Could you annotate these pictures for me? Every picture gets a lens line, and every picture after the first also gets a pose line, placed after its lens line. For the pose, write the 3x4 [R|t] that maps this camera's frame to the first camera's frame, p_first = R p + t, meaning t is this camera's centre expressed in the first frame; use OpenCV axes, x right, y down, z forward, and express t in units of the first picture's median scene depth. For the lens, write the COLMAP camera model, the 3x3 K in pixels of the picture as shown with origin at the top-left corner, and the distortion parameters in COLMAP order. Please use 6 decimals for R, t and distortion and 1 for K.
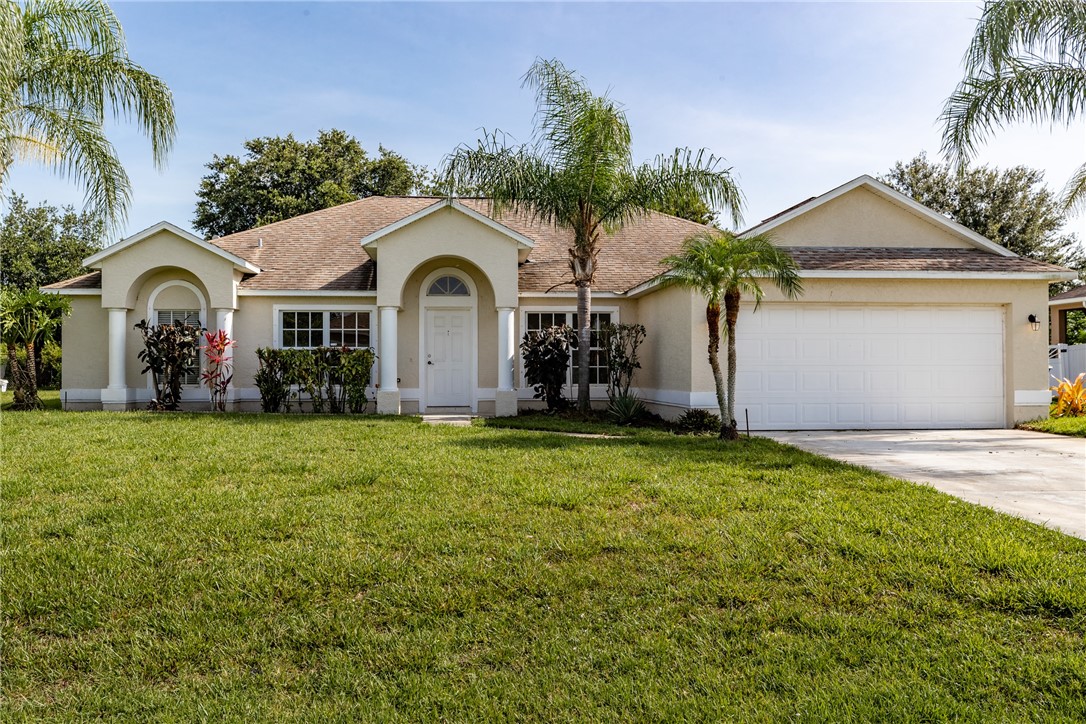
lens RADIAL K [[976.5, 0, 546.2], [0, 976.5, 354.1], [0, 0, 1]] dist [-0.022259, 0.004700]
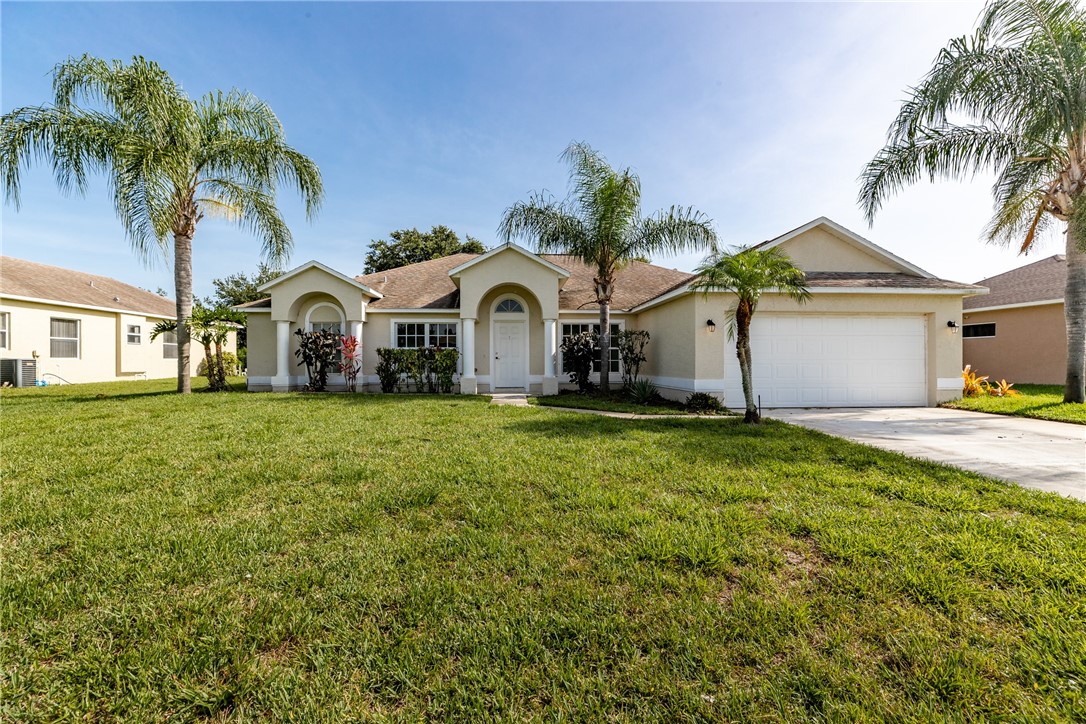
lens RADIAL K [[485.5, 0, 541.4], [0, 485.5, 359.5], [0, 0, 1]] dist [-0.002959, -0.000297]
pose [[0.999753, -0.001685, -0.022165, -0.037847], [0.001950, 0.999927, 0.011920, 0.002677], [0.022144, -0.011961, 0.999683, 0.284658]]
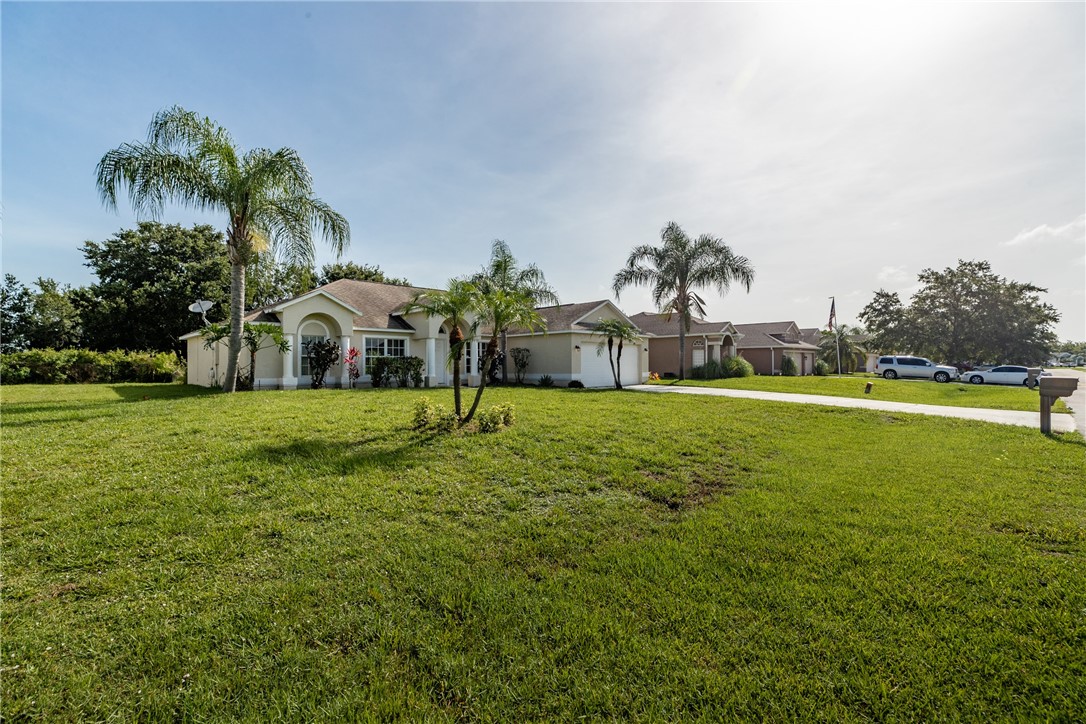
lens RADIAL K [[485.5, 0, 541.4], [0, 485.5, 363.5], [0, 0, 1]] dist [-0.002959, -0.000297]
pose [[0.778722, 0.001360, 0.627367, -0.653623], [-0.005449, 0.999975, 0.004596, 0.002168], [-0.627345, -0.006998, 0.778710, -0.010684]]
